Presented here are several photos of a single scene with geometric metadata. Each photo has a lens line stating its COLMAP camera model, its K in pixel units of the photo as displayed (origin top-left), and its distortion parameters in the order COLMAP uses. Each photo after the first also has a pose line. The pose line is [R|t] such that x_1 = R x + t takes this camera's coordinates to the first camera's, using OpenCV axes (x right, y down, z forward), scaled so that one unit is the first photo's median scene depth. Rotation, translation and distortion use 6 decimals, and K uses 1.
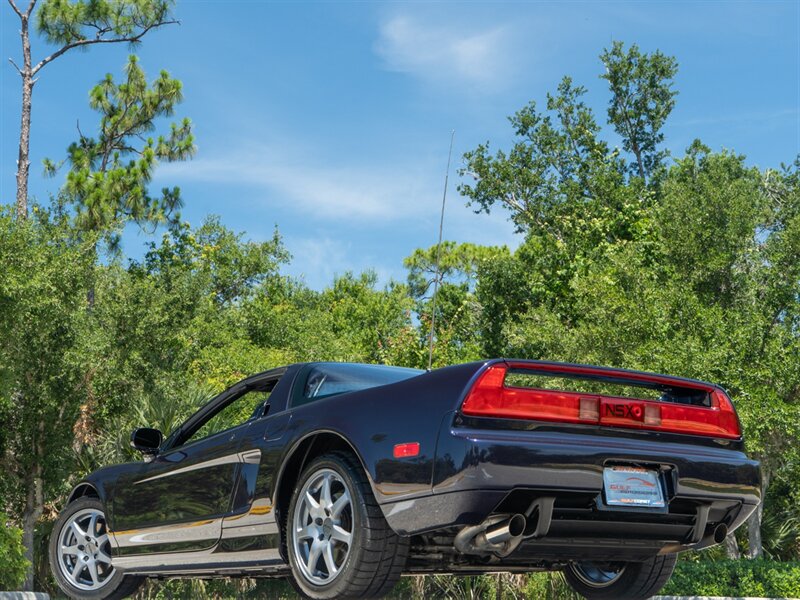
lens RADIAL K [[1439.4, 0, 396.2], [0, 1439.4, 300.4], [0, 0, 1]] dist [0.026483, 0.117270]
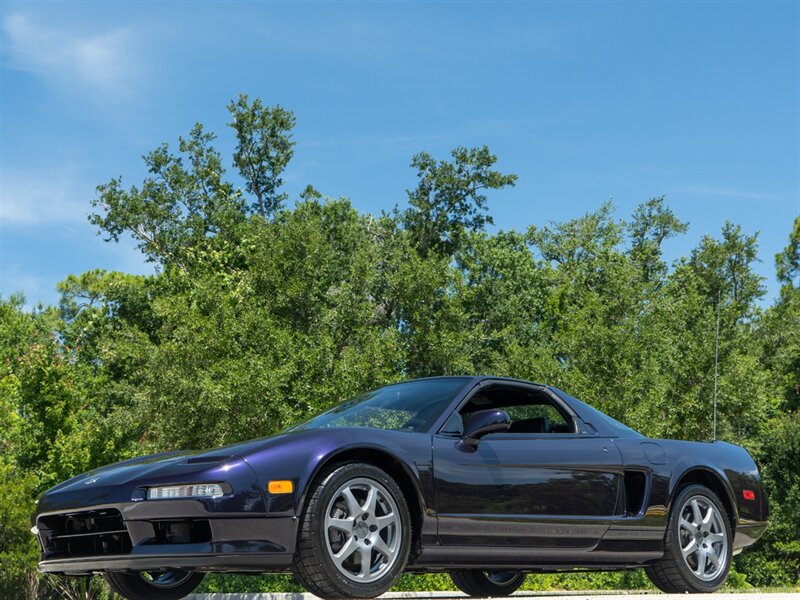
lens RADIAL K [[1274.1, 0, 397.8], [0, 1274.1, 283.8], [0, 0, 1]] dist [0.011275, 0.072656]
pose [[0.969085, 0.036073, 0.244075, 0.036236], [-0.027232, 0.998848, -0.039503, 0.003375], [-0.245219, 0.031635, 0.968952, 0.017224]]
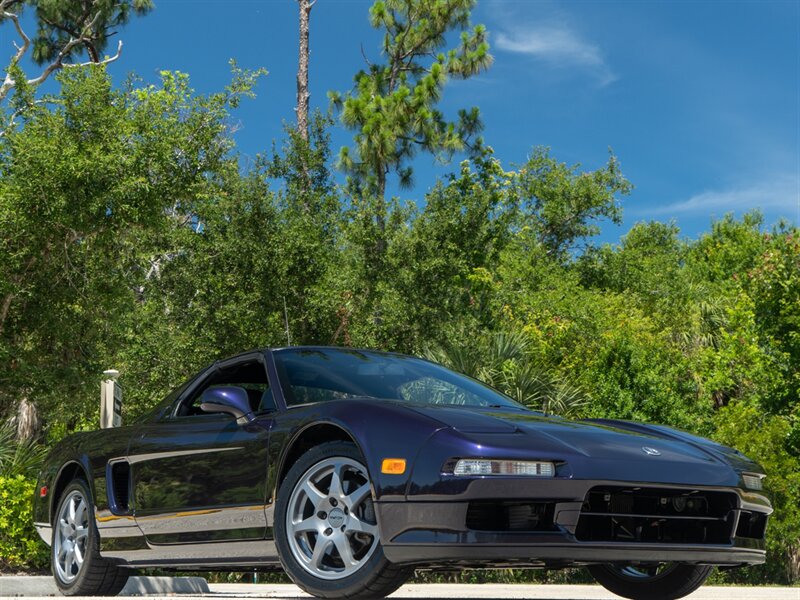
lens RADIAL K [[1401.6, 0, 389.2], [0, 1401.6, 295.4], [0, 0, 1]] dist [0.021057, 0.084416]
pose [[0.950087, -0.062561, -0.305648, 0.046736], [0.063830, 0.997944, -0.005850, 0.033922], [0.305386, -0.013952, 0.952126, 0.172582]]
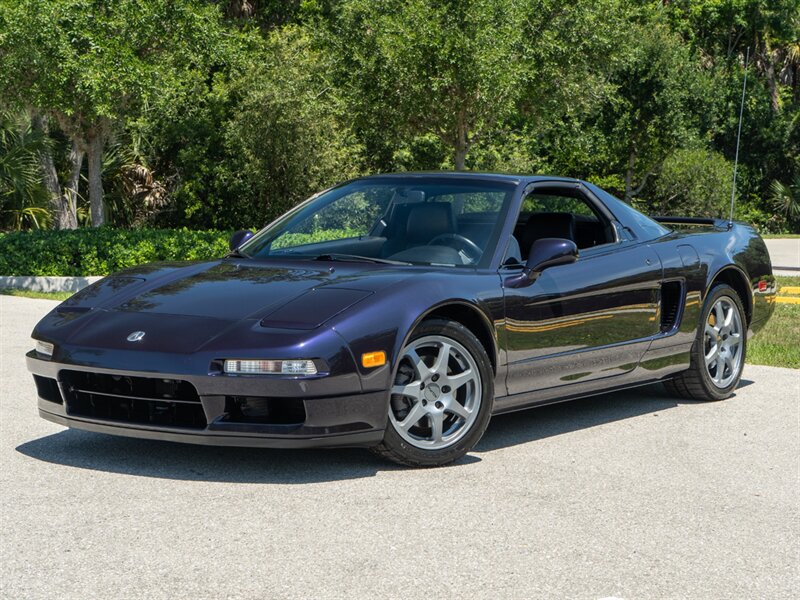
lens RADIAL K [[1657.4, 0, 413.8], [0, 1657.4, 315.2], [0, 0, 1]] dist [0.005173, 0.201891]
pose [[0.898120, -0.037671, 0.438135, -0.014671], [-0.085782, 0.962176, 0.258570, -0.029827], [-0.431303, -0.269811, 0.860918, 0.015755]]
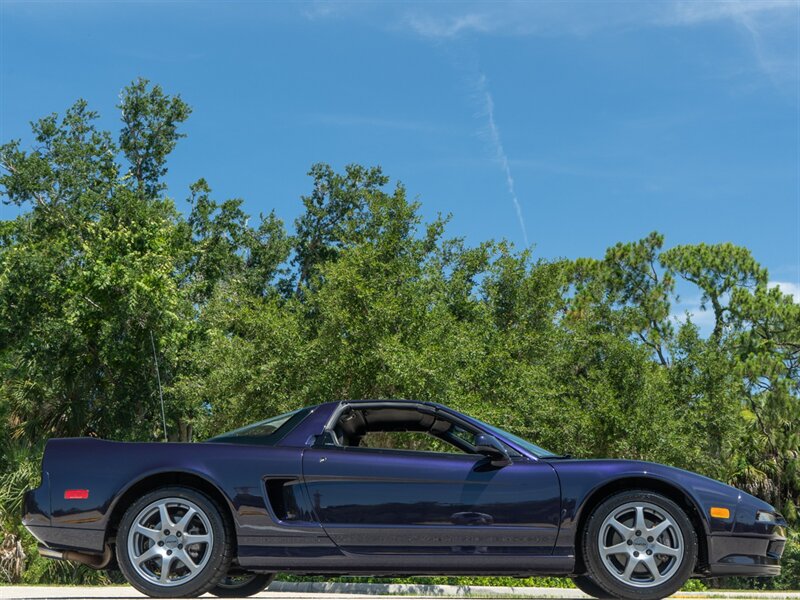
lens RADIAL K [[1108.8, 0, 387.3], [0, 1108.8, 301.5], [0, 0, 1]] dist [0.031027, -0.008897]
pose [[0.827354, 0.142675, 0.543258, -0.144044], [-0.120325, 0.989768, -0.076692, 0.037397], [-0.548642, -0.001916, 0.836055, 0.191357]]
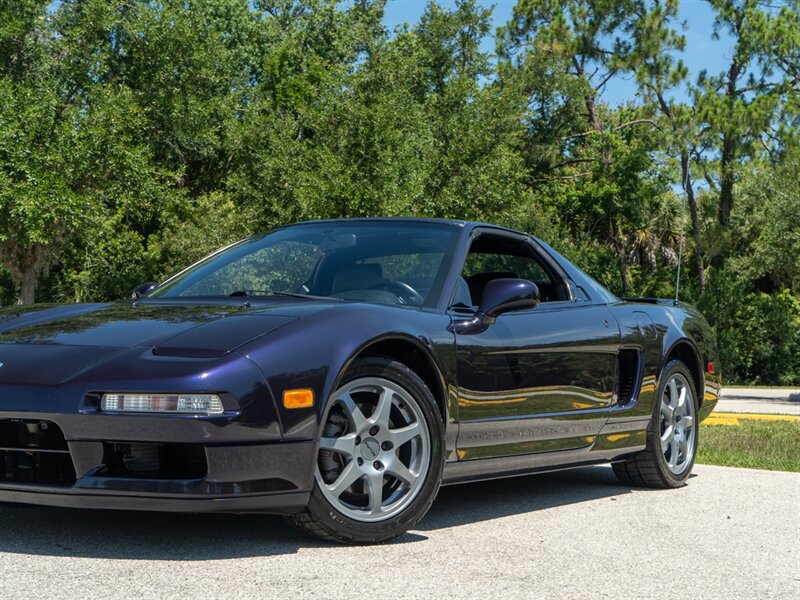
lens RADIAL K [[1366.6, 0, 397.2], [0, 1366.6, 311.7], [0, 0, 1]] dist [0.022286, 0.024295]
pose [[0.871109, 0.028149, 0.490282, 0.011227], [-0.113283, 0.982949, 0.144840, -0.002608], [-0.477845, -0.181712, 0.859444, 0.070834]]
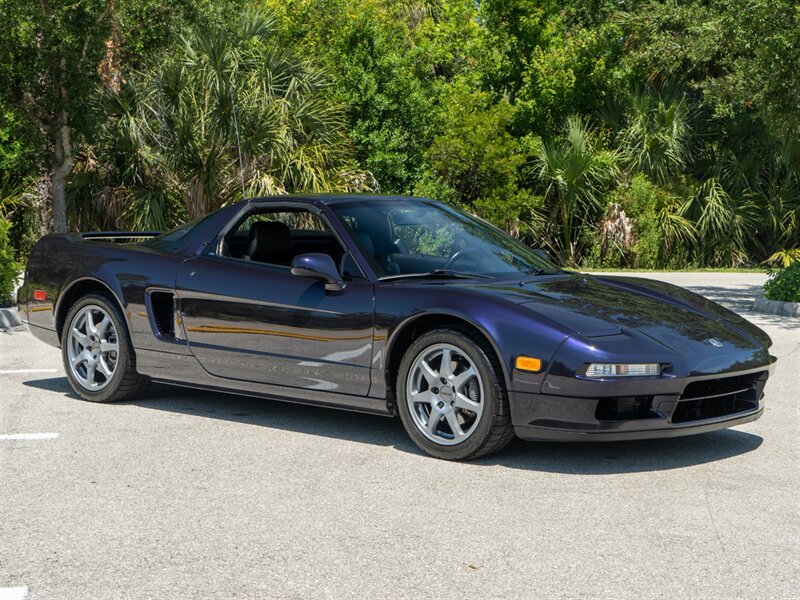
lens RADIAL K [[1439.4, 0, 396.2], [0, 1439.4, 300.4], [0, 0, 1]] dist [0.026483, 0.117270]
pose [[0.998330, 0.014078, -0.056034, -0.004927], [0.001730, 0.962138, 0.272557, -0.006096], [0.057749, -0.272198, 0.960507, 0.138742]]
